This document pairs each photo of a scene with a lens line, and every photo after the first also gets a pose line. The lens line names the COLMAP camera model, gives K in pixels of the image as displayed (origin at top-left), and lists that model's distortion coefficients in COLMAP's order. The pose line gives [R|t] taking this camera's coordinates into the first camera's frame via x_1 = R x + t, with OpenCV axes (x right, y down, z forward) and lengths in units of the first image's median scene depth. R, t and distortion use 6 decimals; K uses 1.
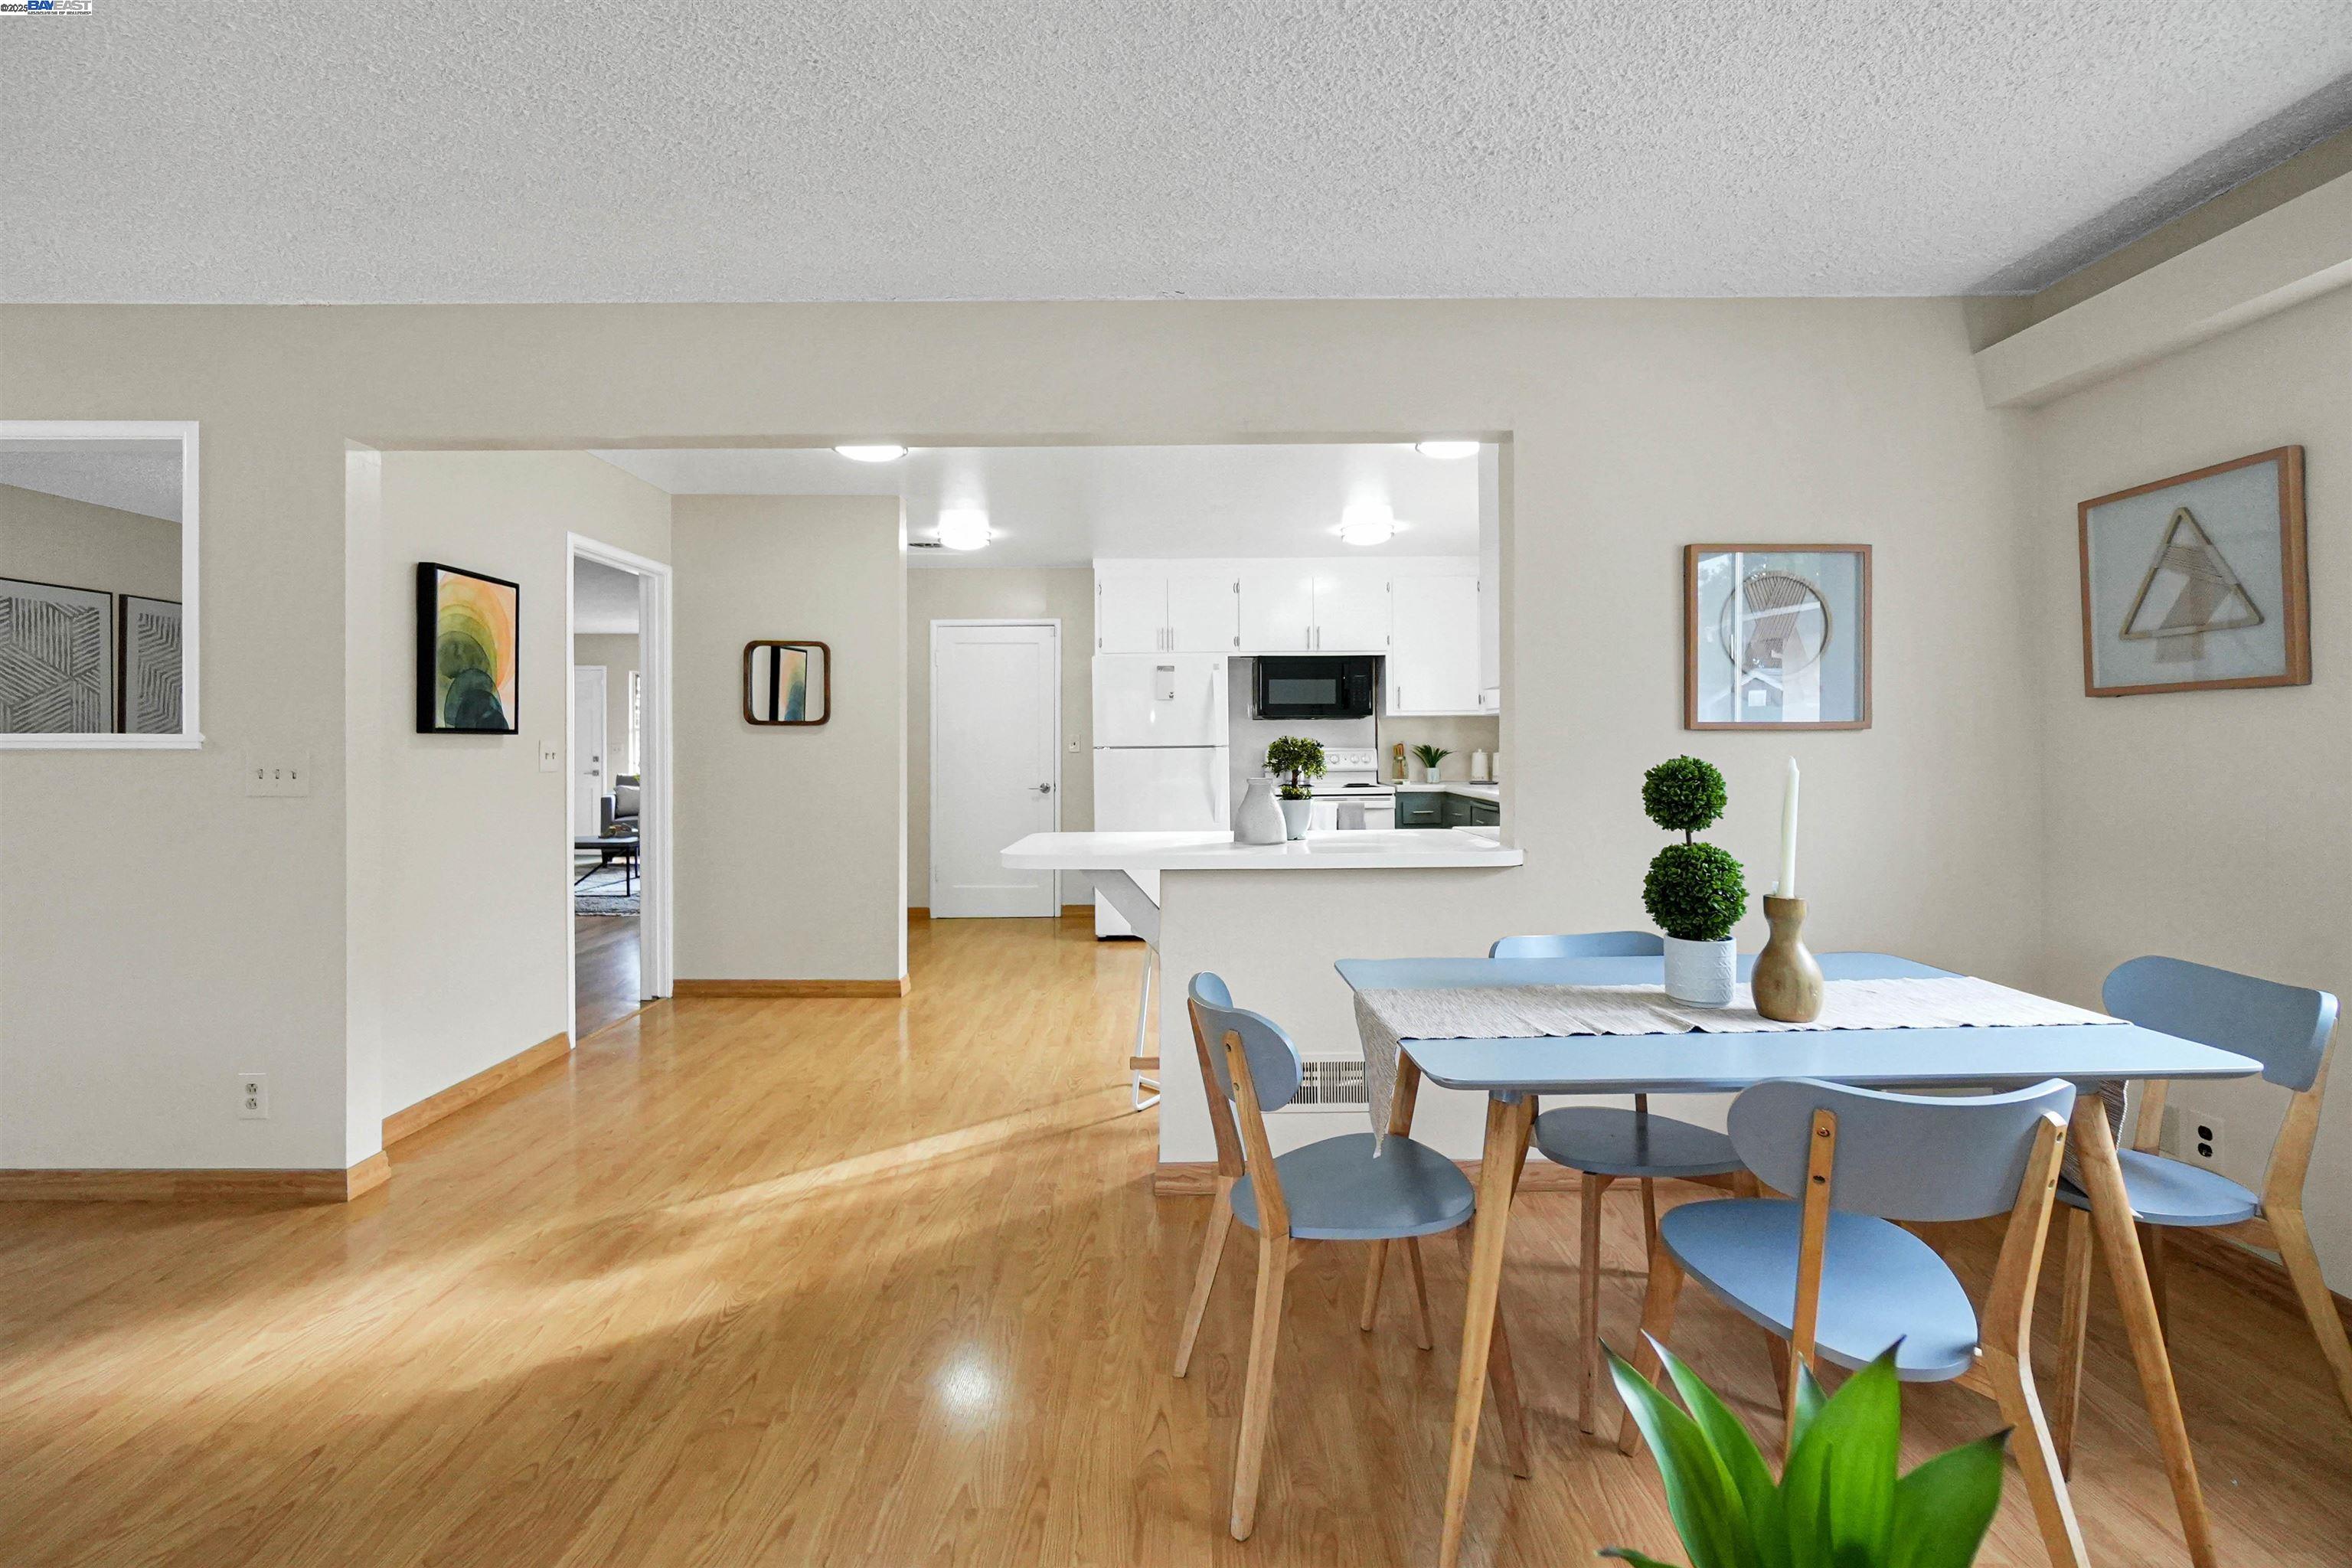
lens RADIAL K [[1026.1, 0, 1182.1], [0, 1026.1, 737.3], [0, 0, 1]] dist [-0.000018, 0.000072]
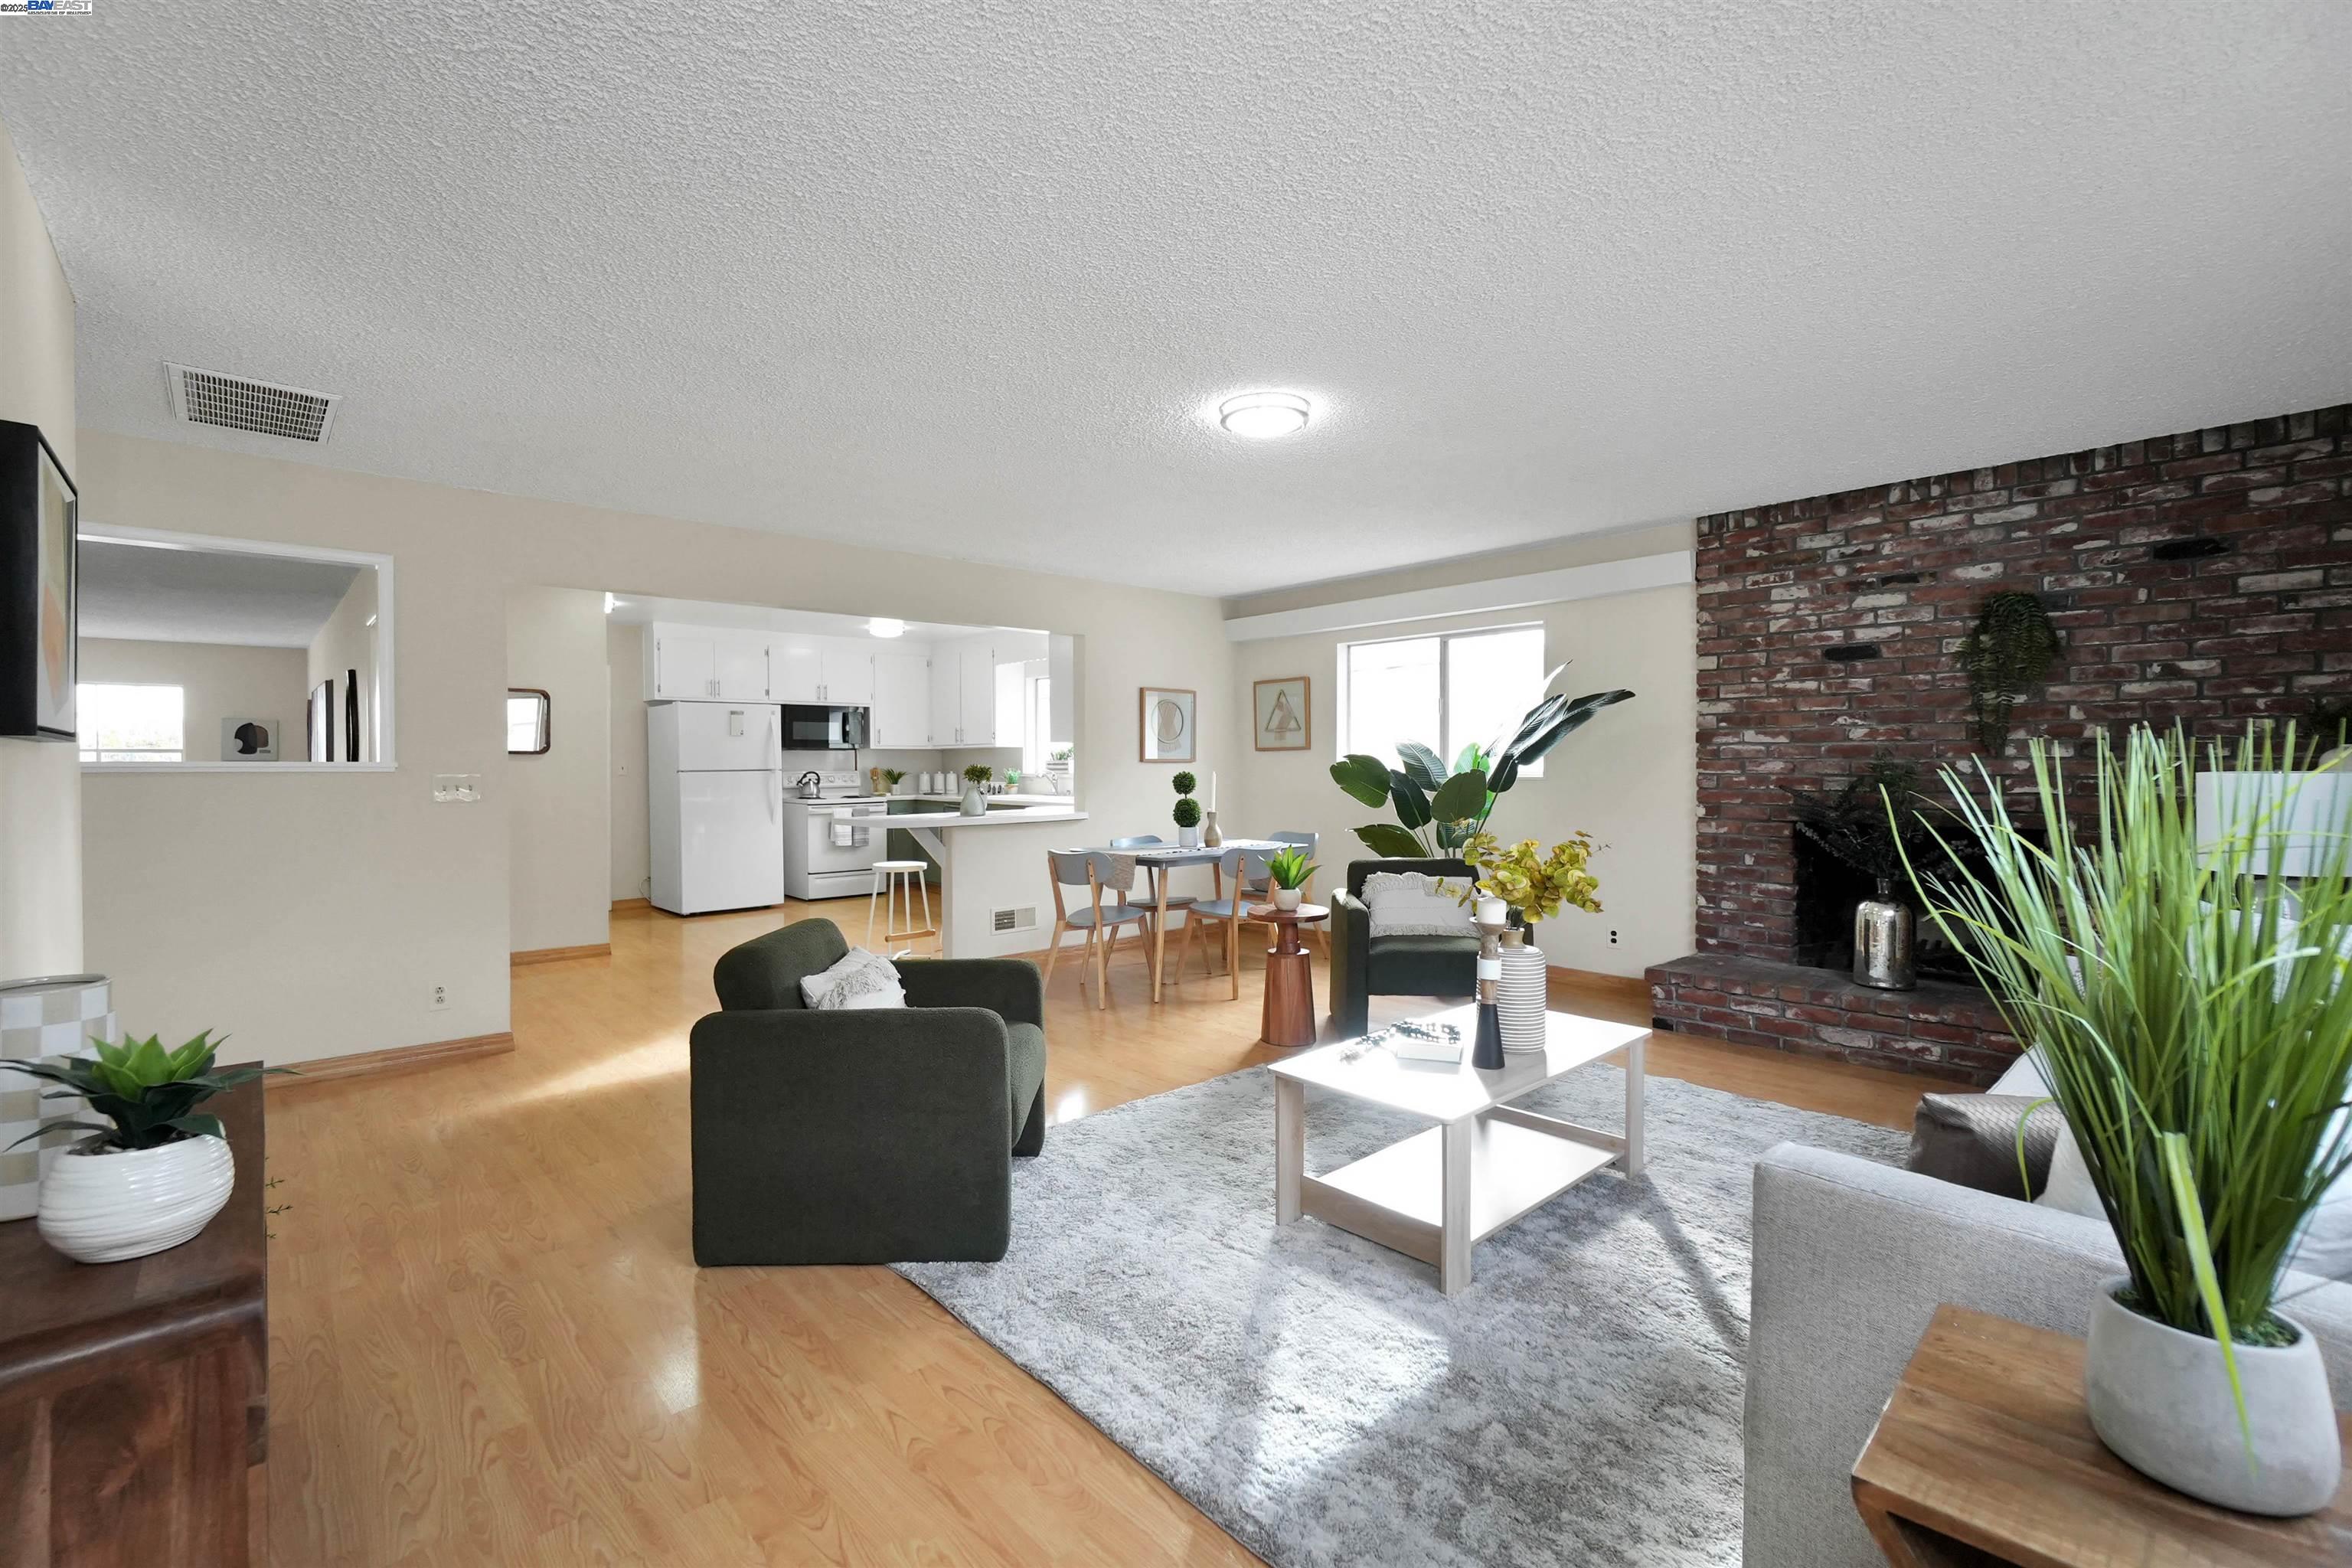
lens RADIAL K [[1026.1, 0, 1182.1], [0, 1026.1, 737.3], [0, 0, 1]] dist [-0.000018, 0.000072]
pose [[0.746780, 0.021926, 0.664709, -0.889283], [-0.005648, 0.999629, -0.026629, -0.001820], [-0.665047, 0.016132, 0.746627, -0.753079]]
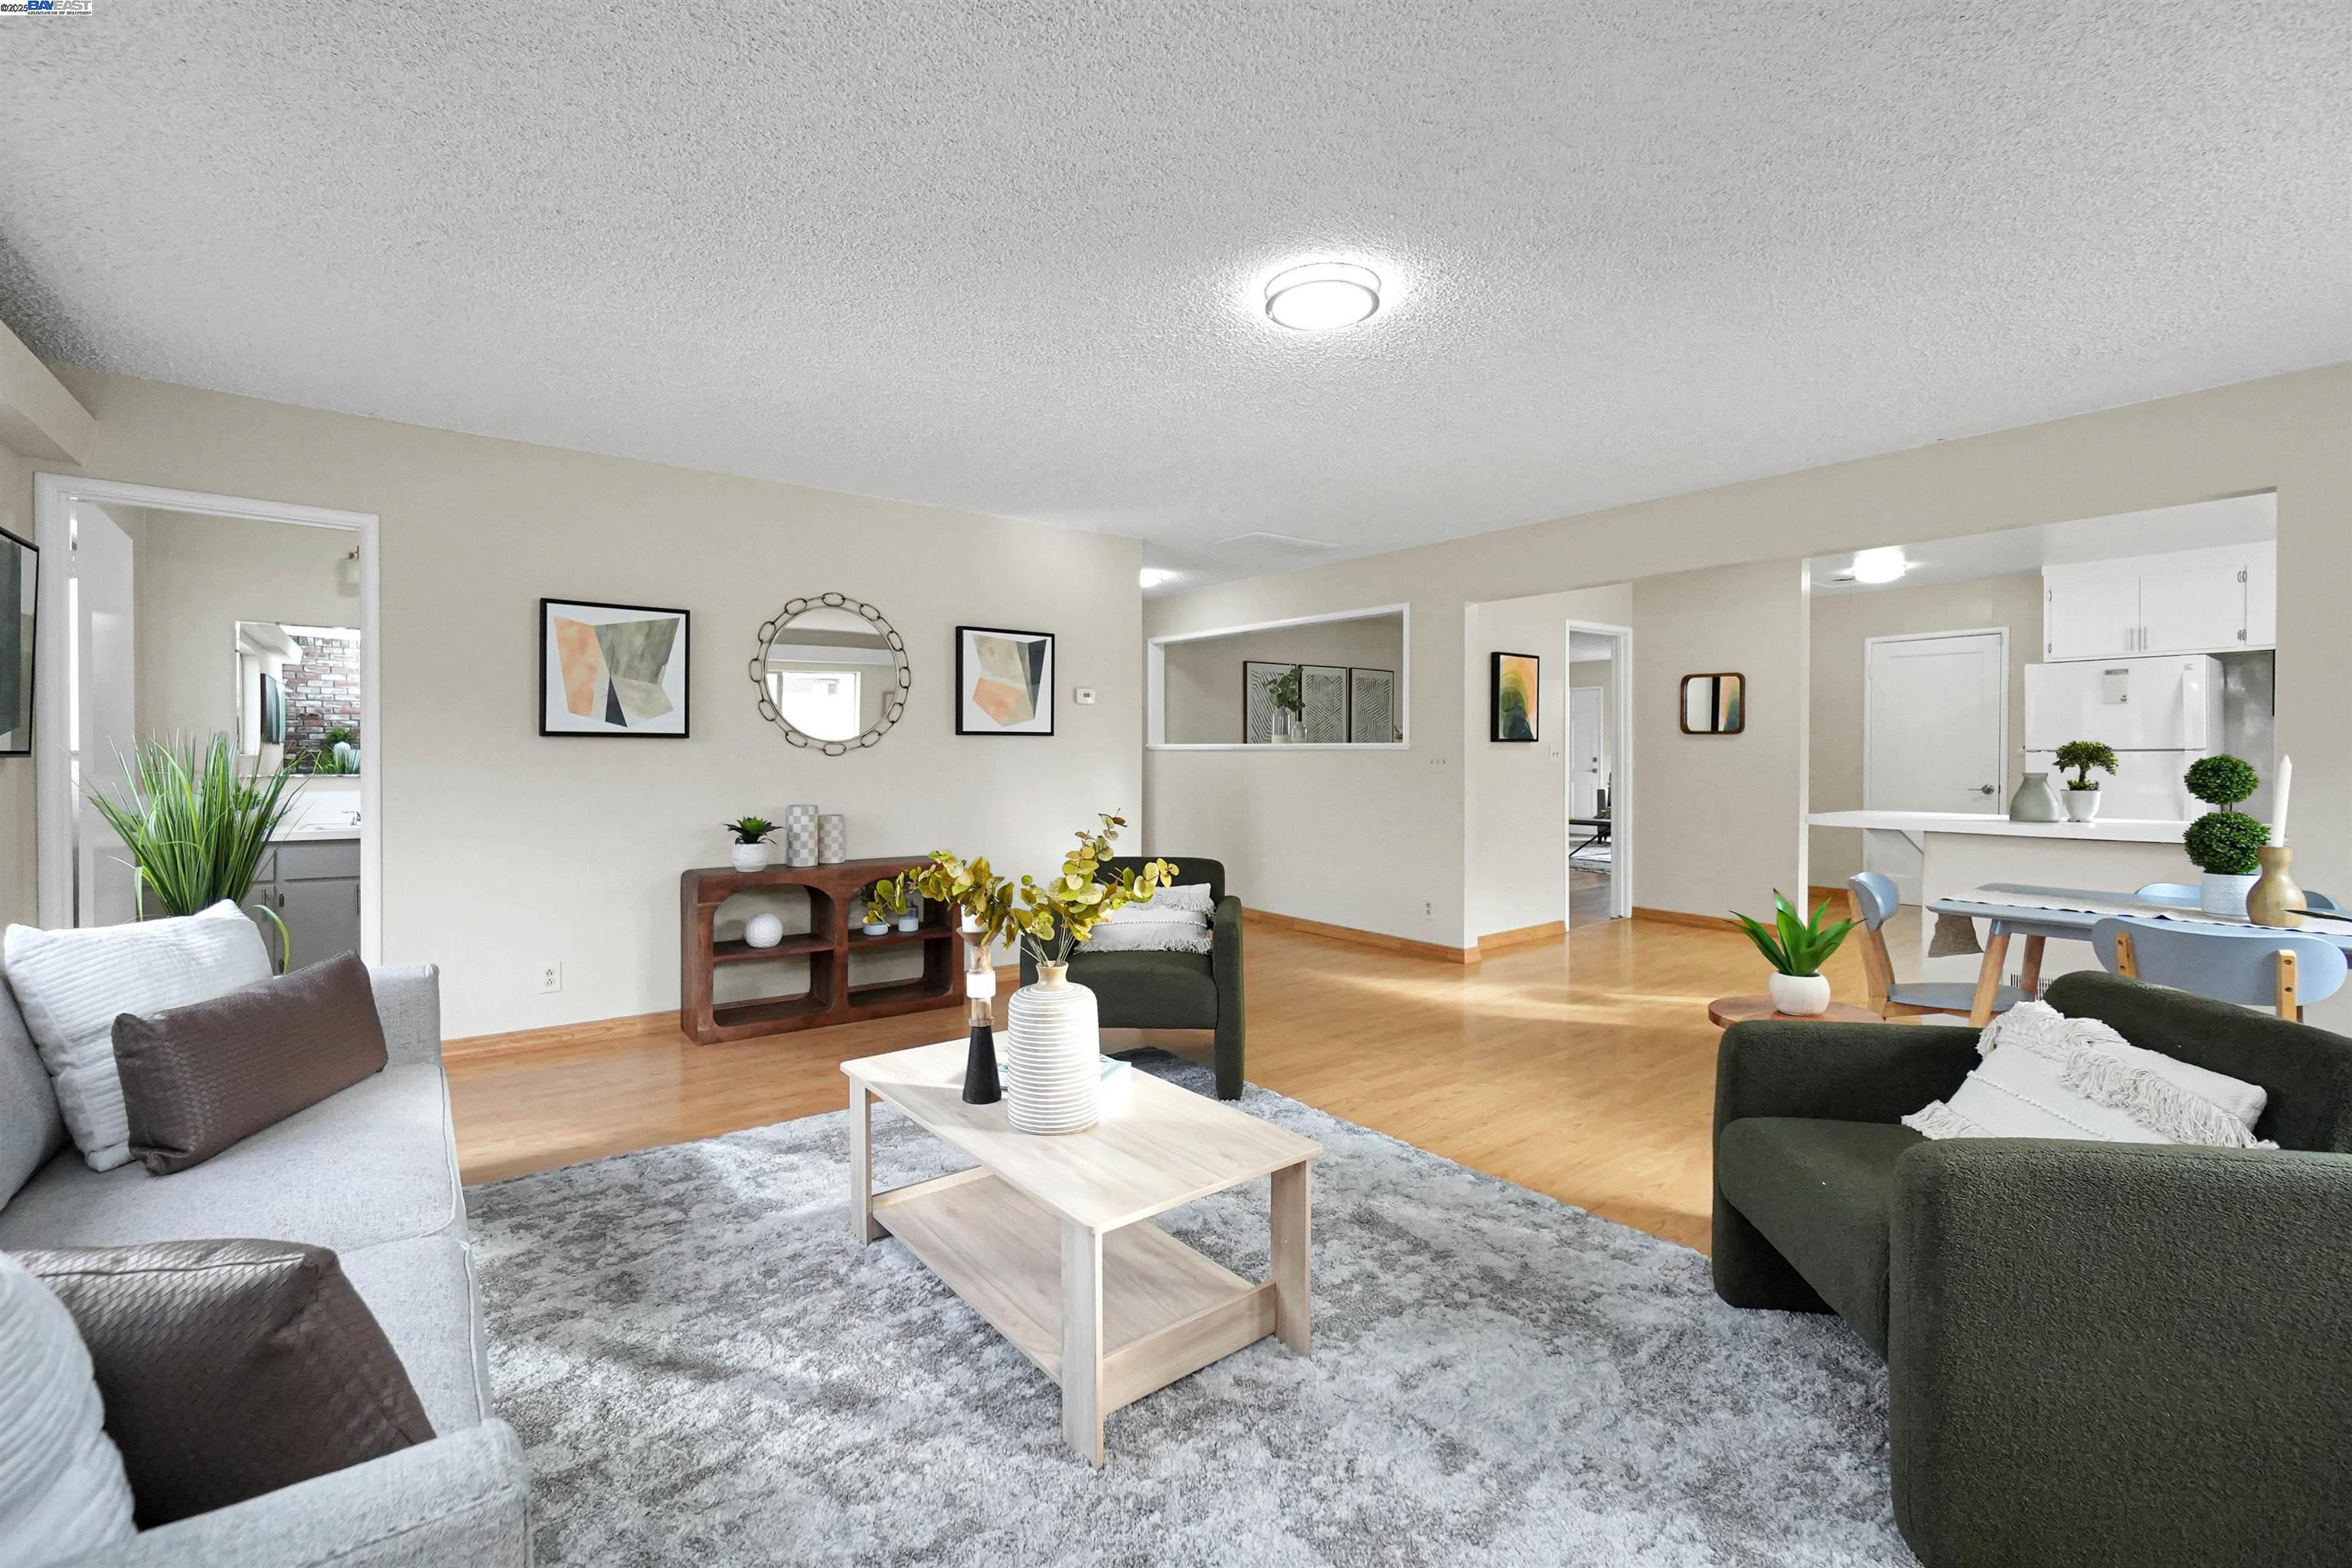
lens RADIAL K [[1021.3, 0, 1163.7], [0, 1021.3, 770.0], [0, 0, 1]] dist [0.000816, 0.000171]
pose [[0.600032, 0.017249, -0.799790, 0.402020], [0.005244, 0.999661, 0.025494, -0.003248], [0.799958, -0.019491, 0.599739, -0.616375]]
